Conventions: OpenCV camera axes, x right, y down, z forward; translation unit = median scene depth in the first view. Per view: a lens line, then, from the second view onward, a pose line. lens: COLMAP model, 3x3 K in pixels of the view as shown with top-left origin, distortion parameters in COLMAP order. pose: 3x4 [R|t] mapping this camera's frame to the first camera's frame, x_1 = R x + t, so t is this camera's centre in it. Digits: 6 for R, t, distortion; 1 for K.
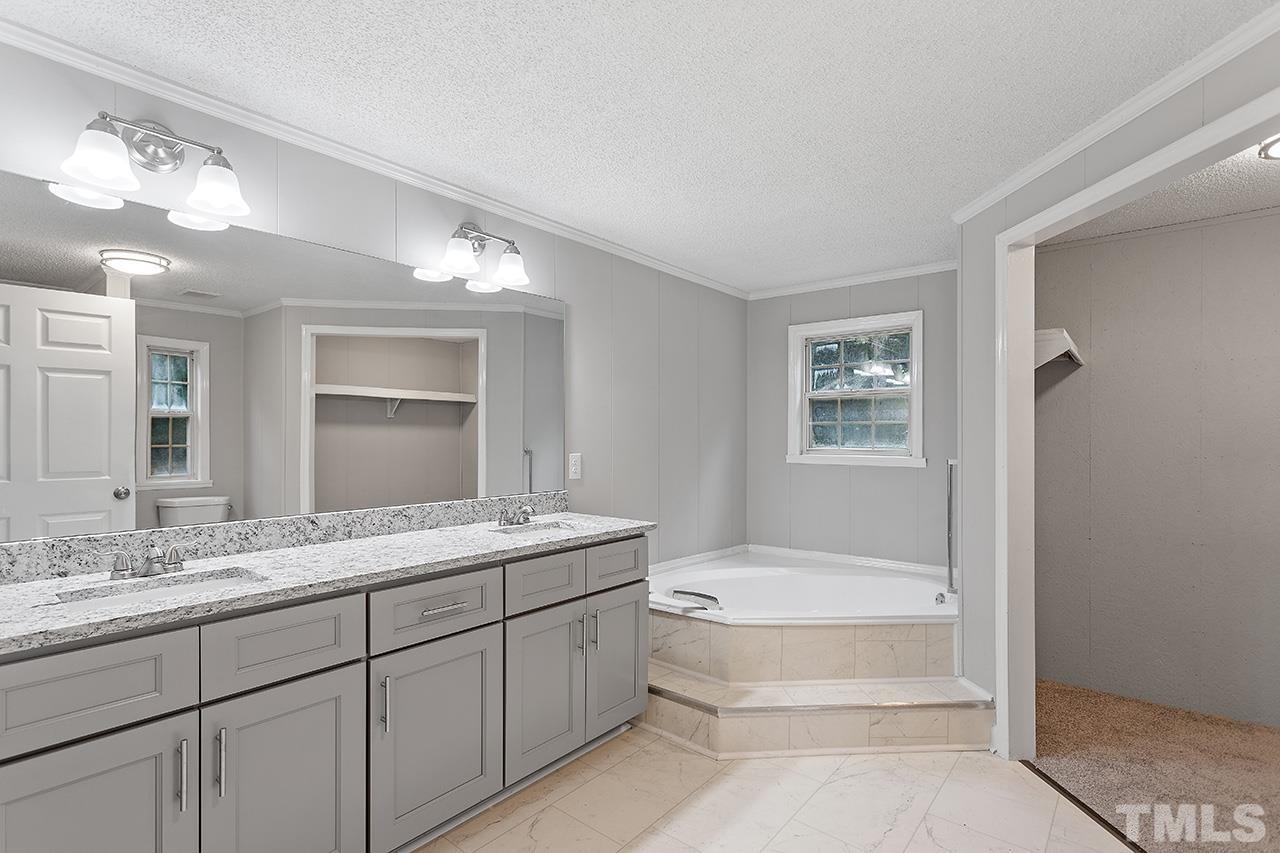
lens RADIAL K [[609.3, 0, 638.5], [0, 609.3, 428.5], [0, 0, 1]] dist [0.001039, 0.000766]
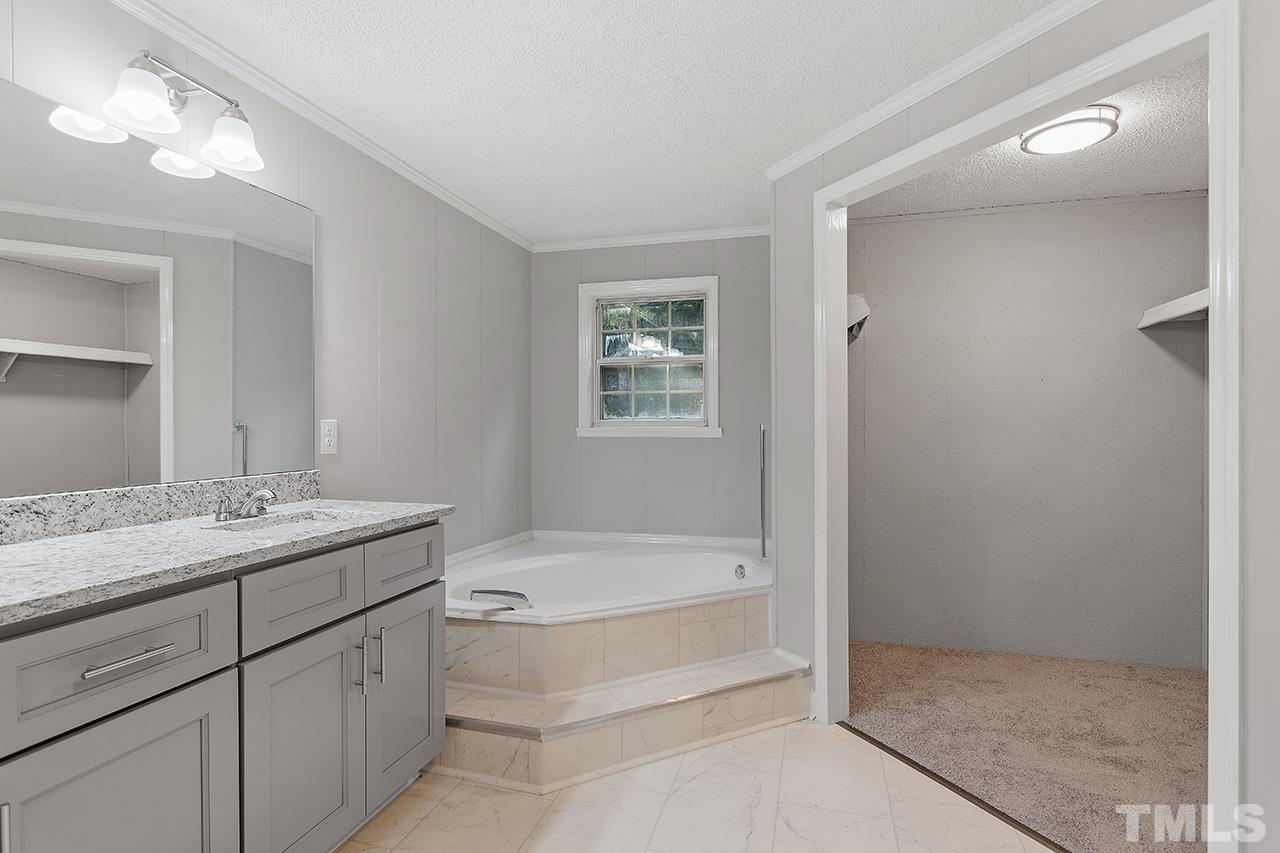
lens RADIAL K [[630.5, 0, 632.3], [0, 630.5, 423.9], [0, 0, 1]] dist [-0.014304, 0.007242]
pose [[0.918381, -0.002521, 0.395689, -0.081404], [-0.002285, 0.999929, 0.011676, 0.043891], [-0.395690, -0.011627, 0.918310, 0.188921]]
